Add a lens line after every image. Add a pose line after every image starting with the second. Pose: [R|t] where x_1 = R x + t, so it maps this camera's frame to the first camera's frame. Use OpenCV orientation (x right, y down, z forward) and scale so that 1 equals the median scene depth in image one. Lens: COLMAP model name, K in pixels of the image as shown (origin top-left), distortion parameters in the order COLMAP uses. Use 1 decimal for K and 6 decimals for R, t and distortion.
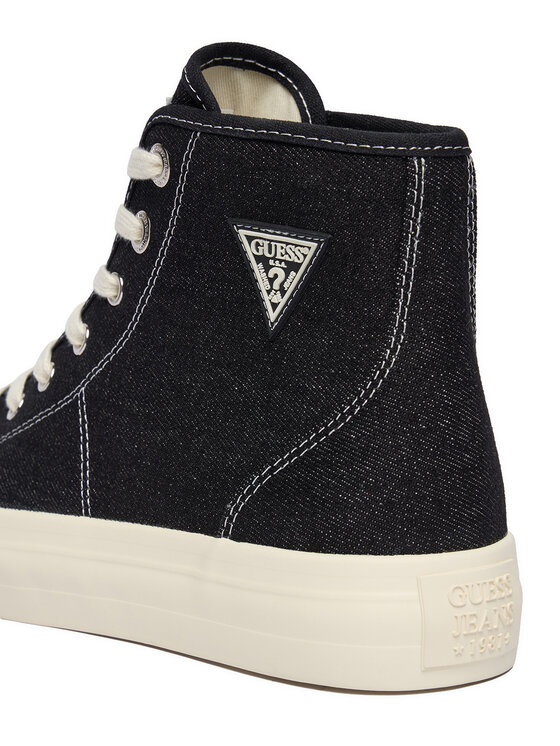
lens RADIAL K [[1651.4, 0, 274.5], [0, 1651.4, 371.0], [0, 0, 1]] dist [0.113022, 0.000000]
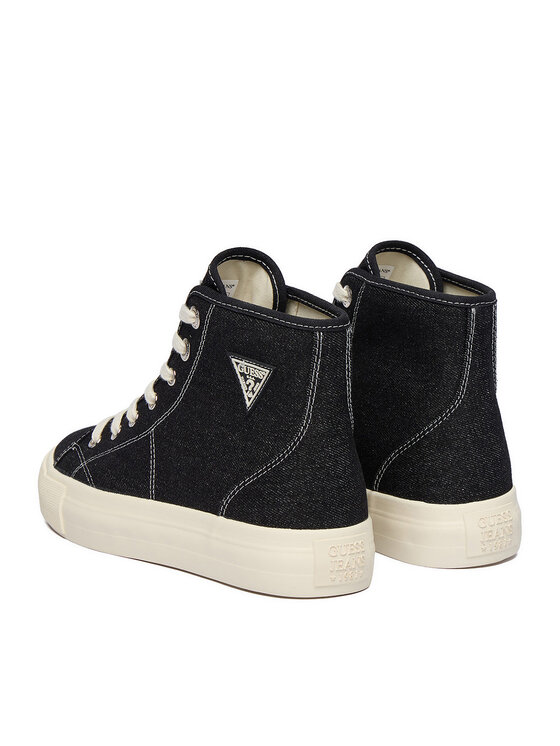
lens RADIAL K [[1935.5, 0, 282.8], [0, 1935.5, 375.9], [0, 0, 1]] dist [0.345531, 0.000000]
pose [[0.997008, 0.033138, -0.069829, 0.196368], [-0.029015, 0.997822, 0.059247, -0.201182], [0.071640, -0.057043, 0.995798, -1.255814]]
